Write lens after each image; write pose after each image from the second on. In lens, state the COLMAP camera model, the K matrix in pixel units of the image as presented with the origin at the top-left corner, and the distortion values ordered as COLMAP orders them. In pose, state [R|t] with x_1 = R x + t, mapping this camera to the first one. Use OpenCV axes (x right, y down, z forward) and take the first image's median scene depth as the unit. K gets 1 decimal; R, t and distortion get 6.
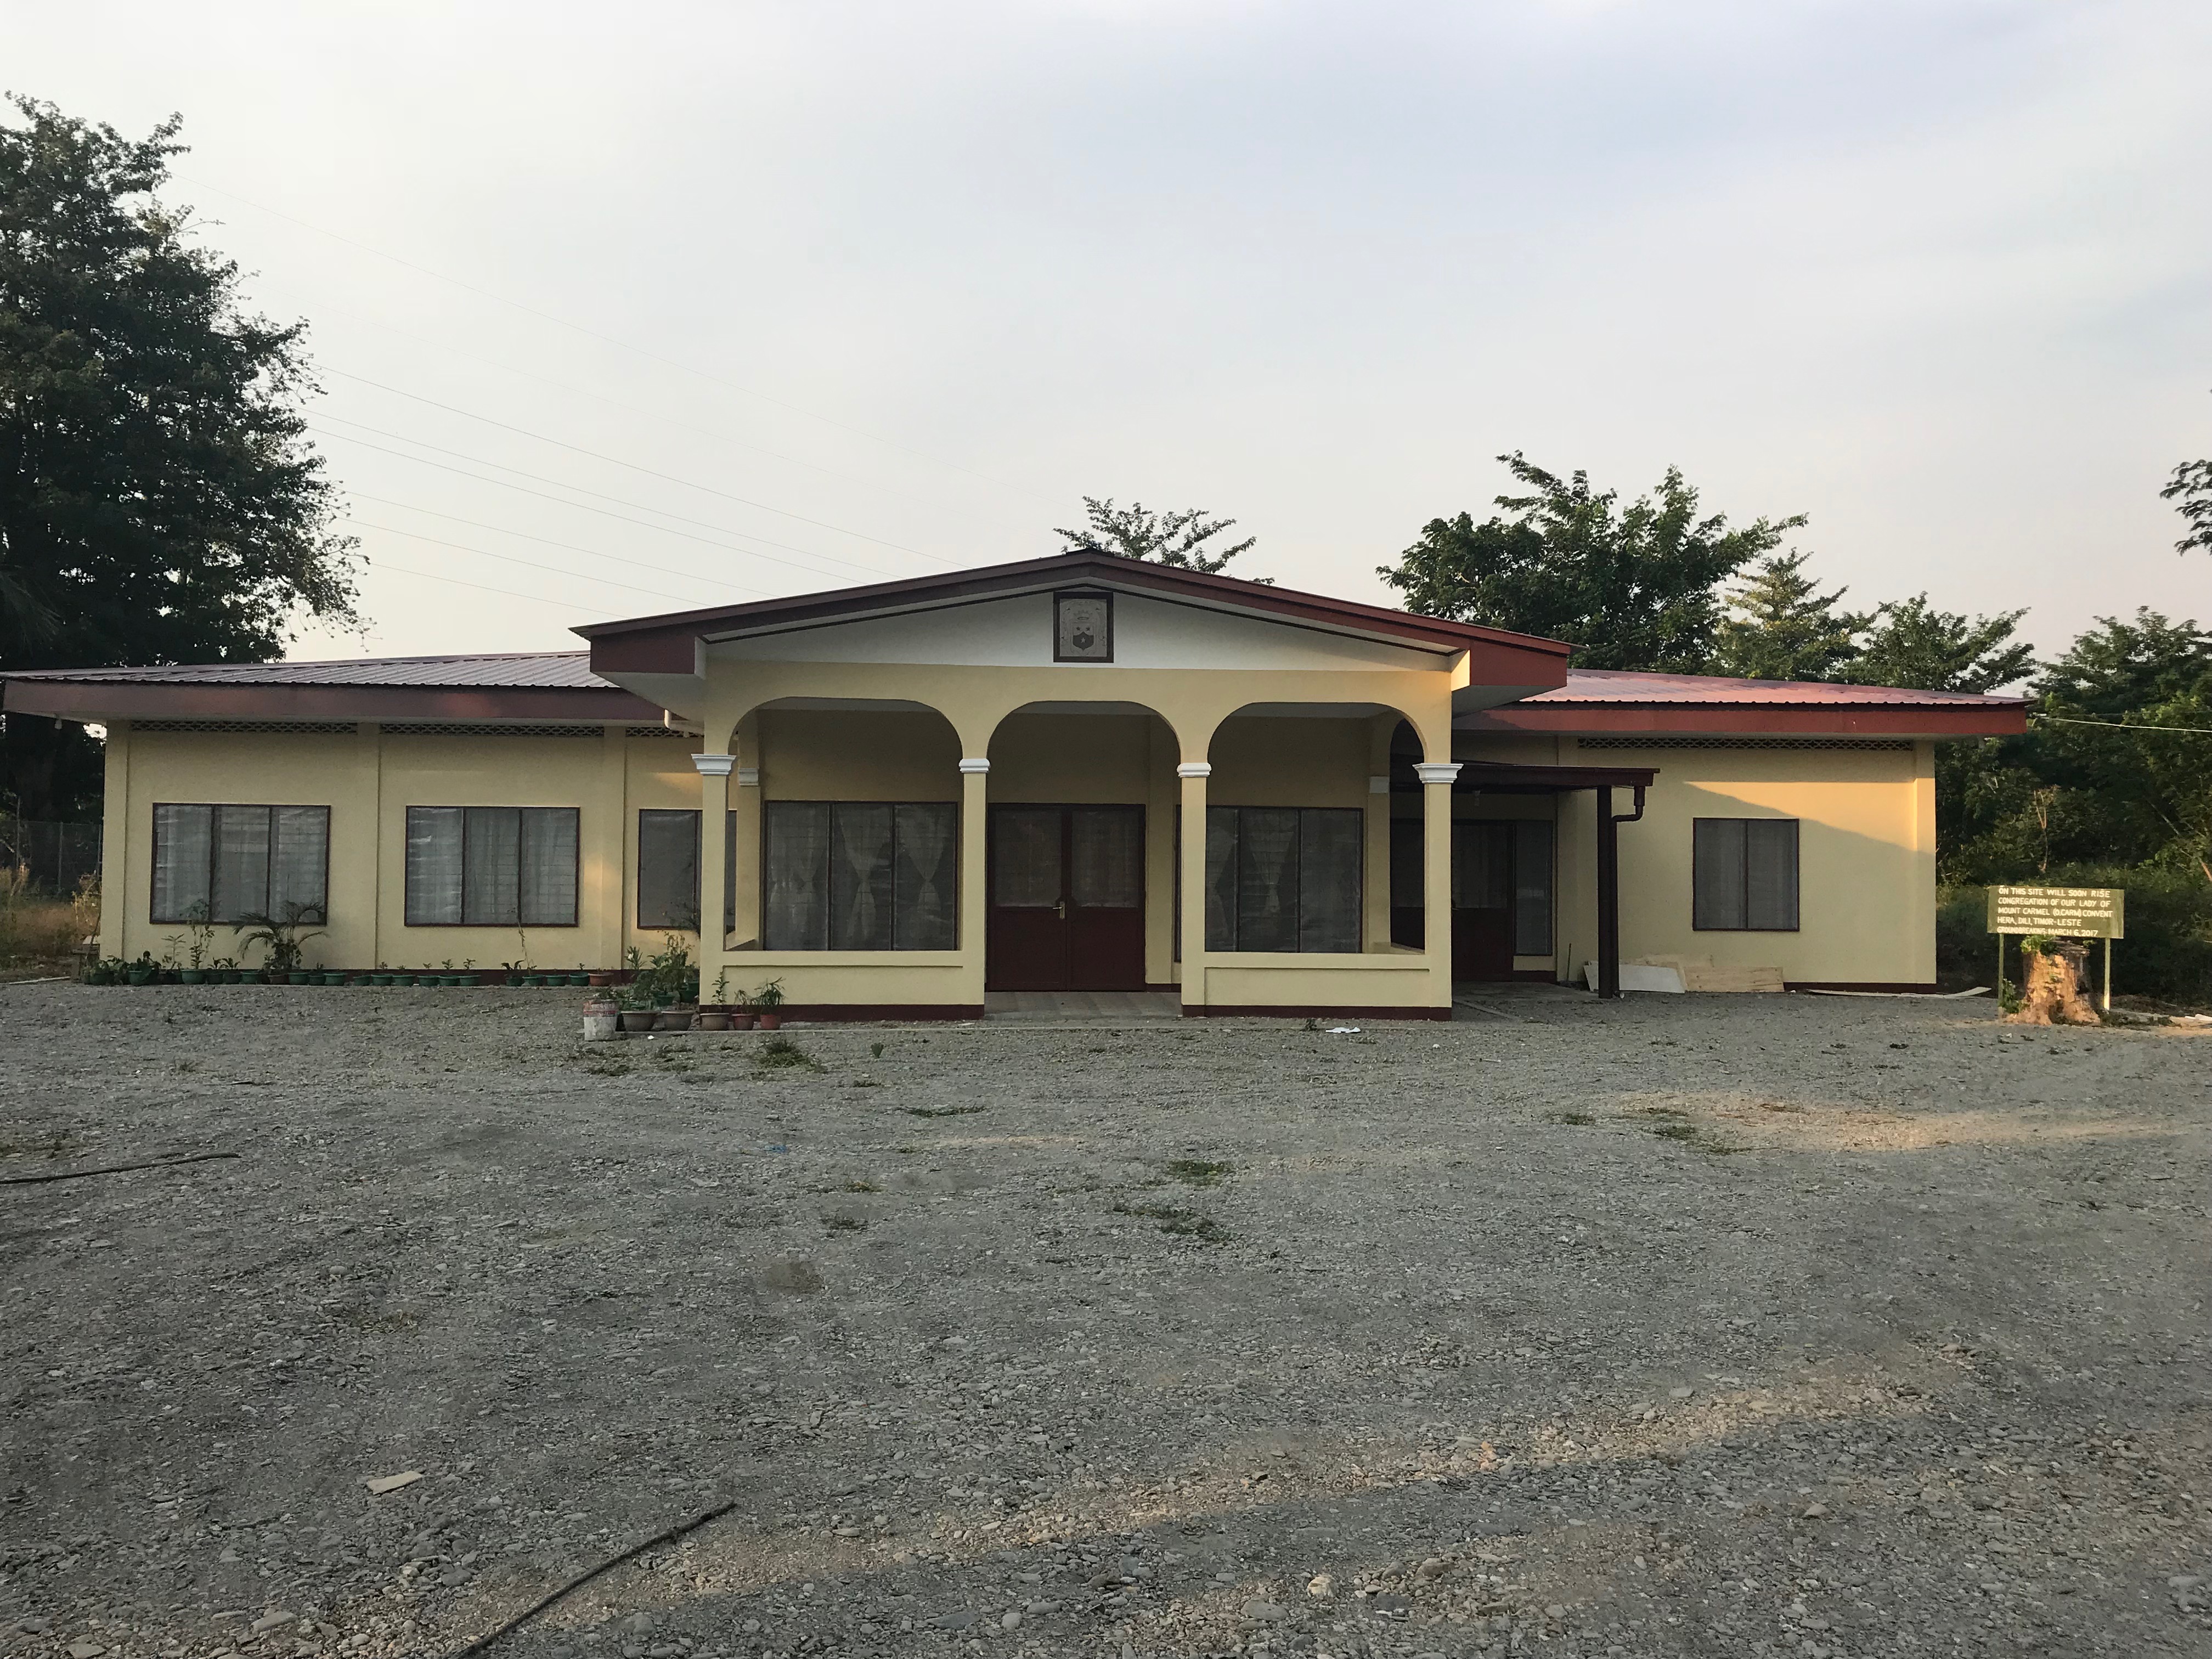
lens RADIAL K [[1897.6, 0, 1106.0], [0, 1897.6, 829.5], [0, 0, 1]] dist [-0.135593, 0.291847]
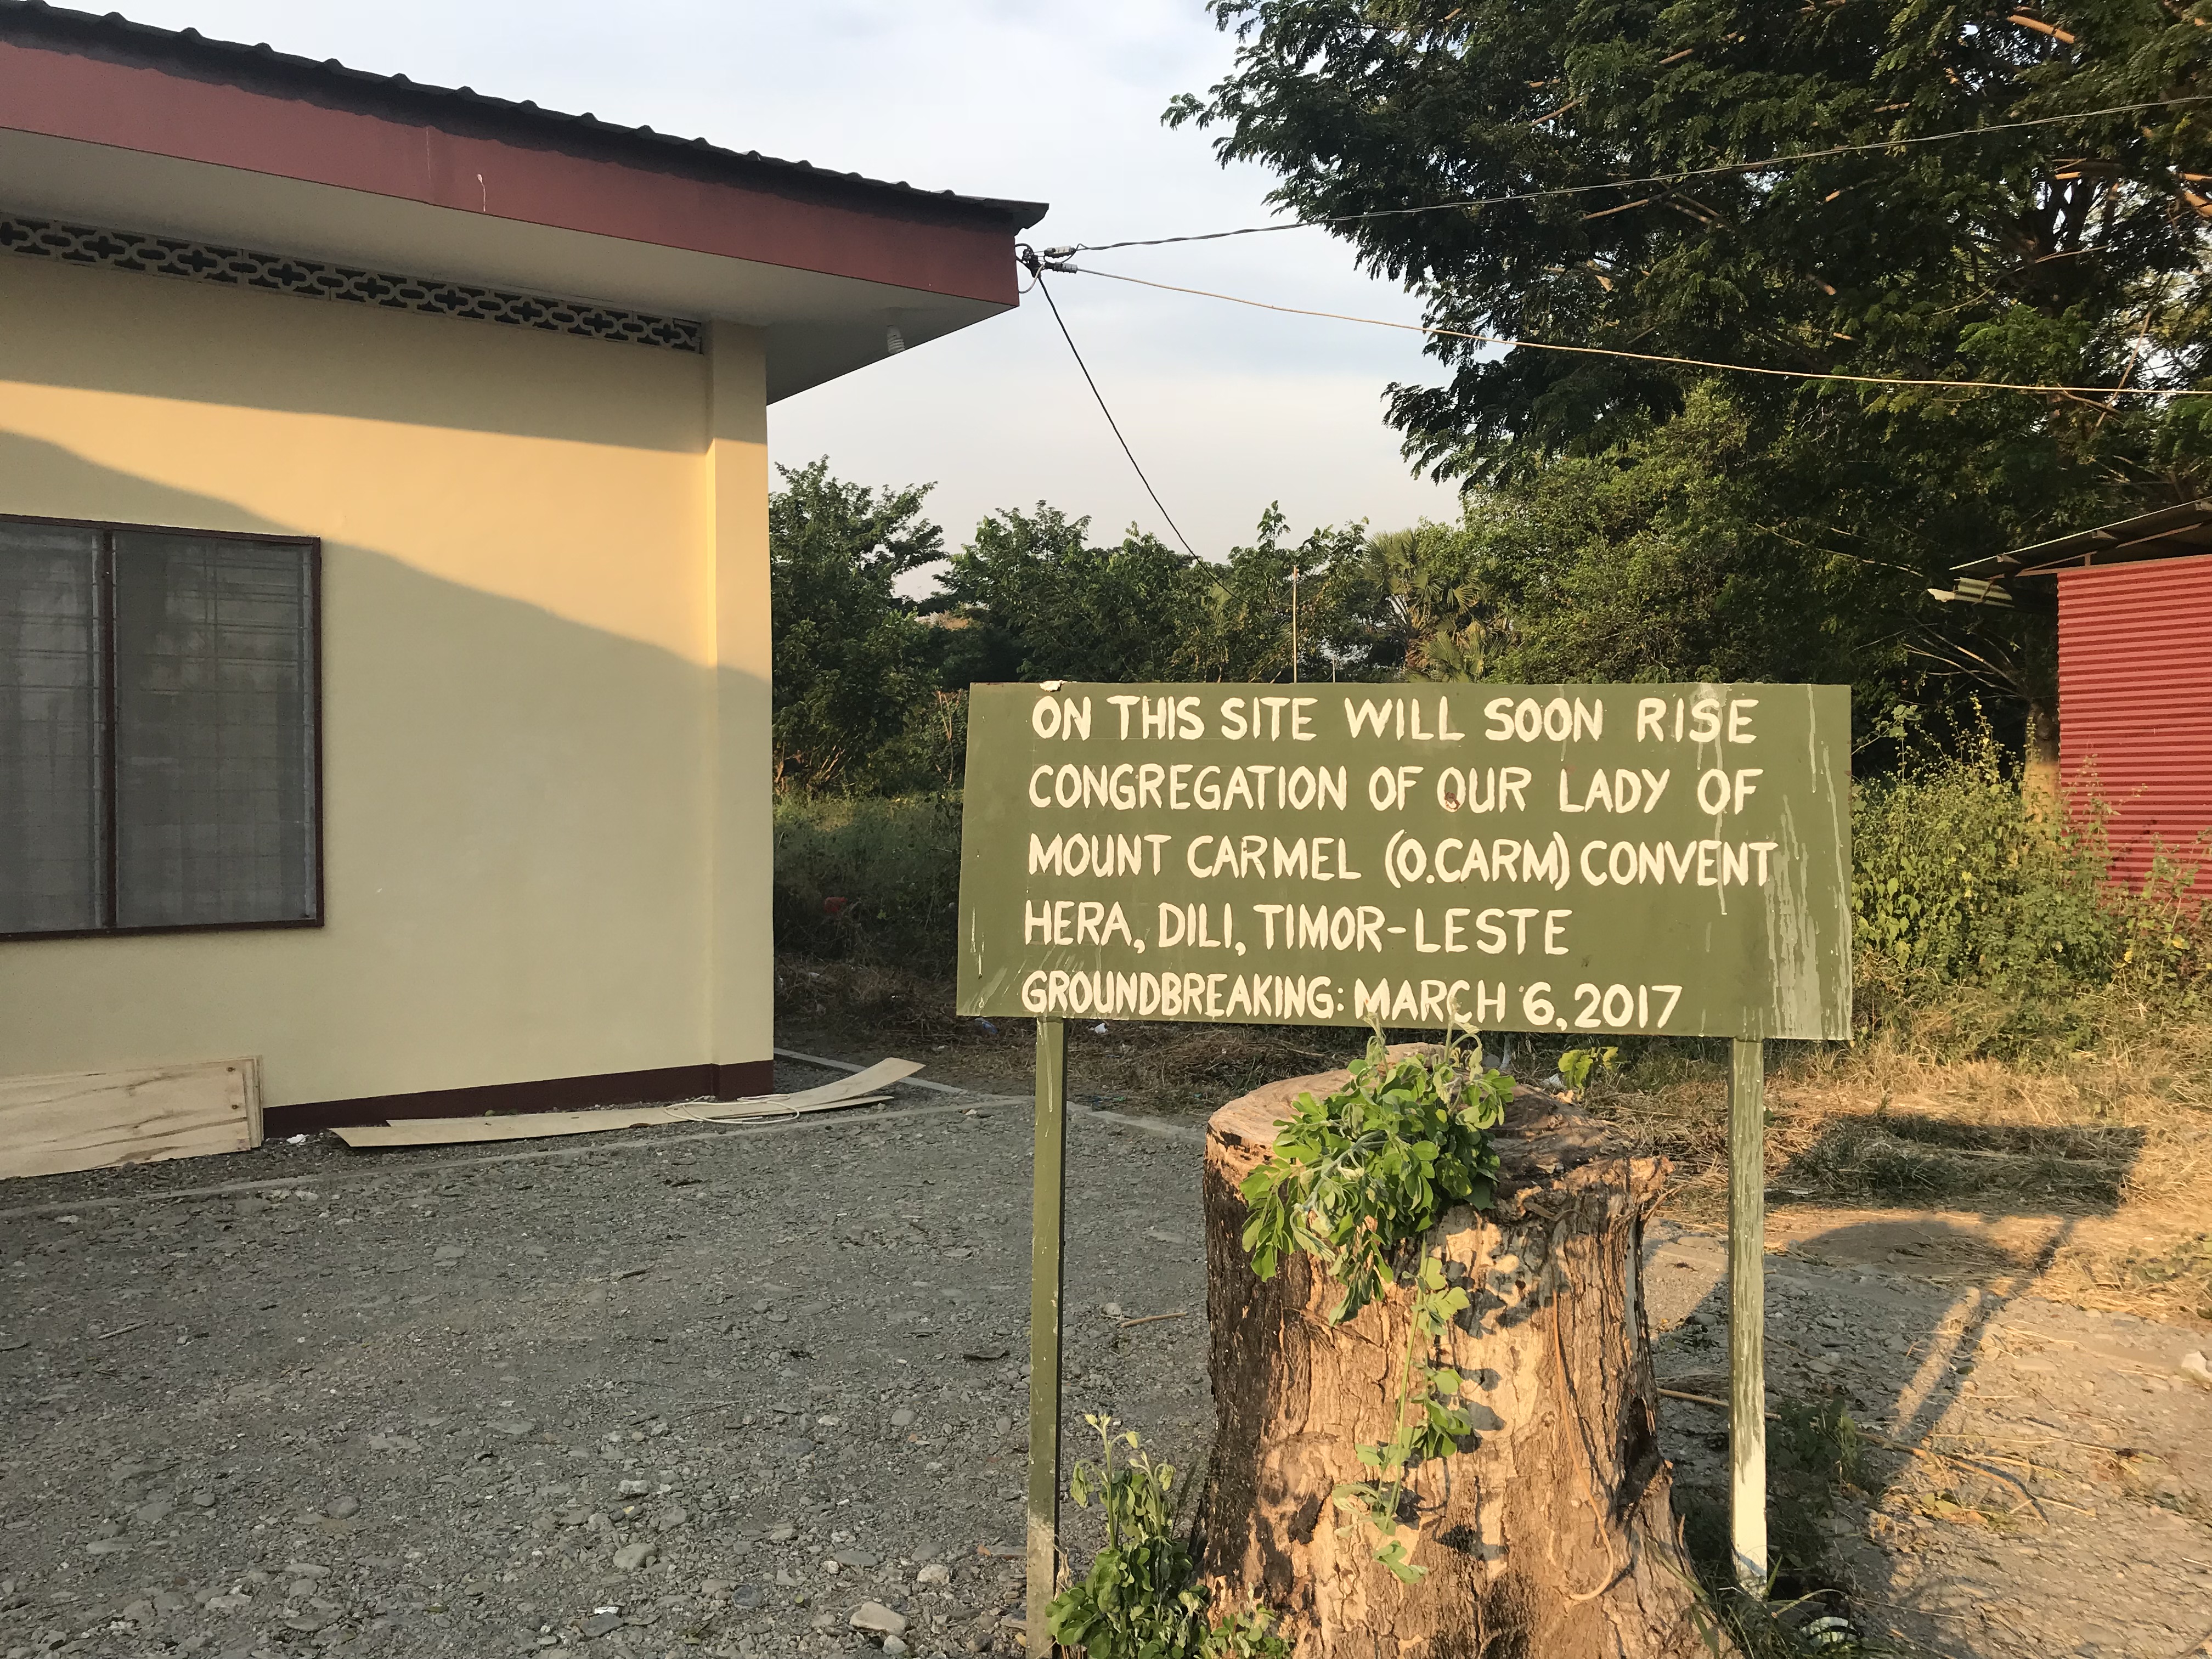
lens RADIAL K [[1855.5, 0, 1106.0], [0, 1855.5, 829.5], [0, 0, 1]] dist [0.004483, 0.000856]
pose [[0.850039, -0.026144, 0.526070, 0.319162], [0.005270, 0.999140, 0.041138, 0.027701], [-0.526693, -0.032197, 0.849445, 0.684987]]
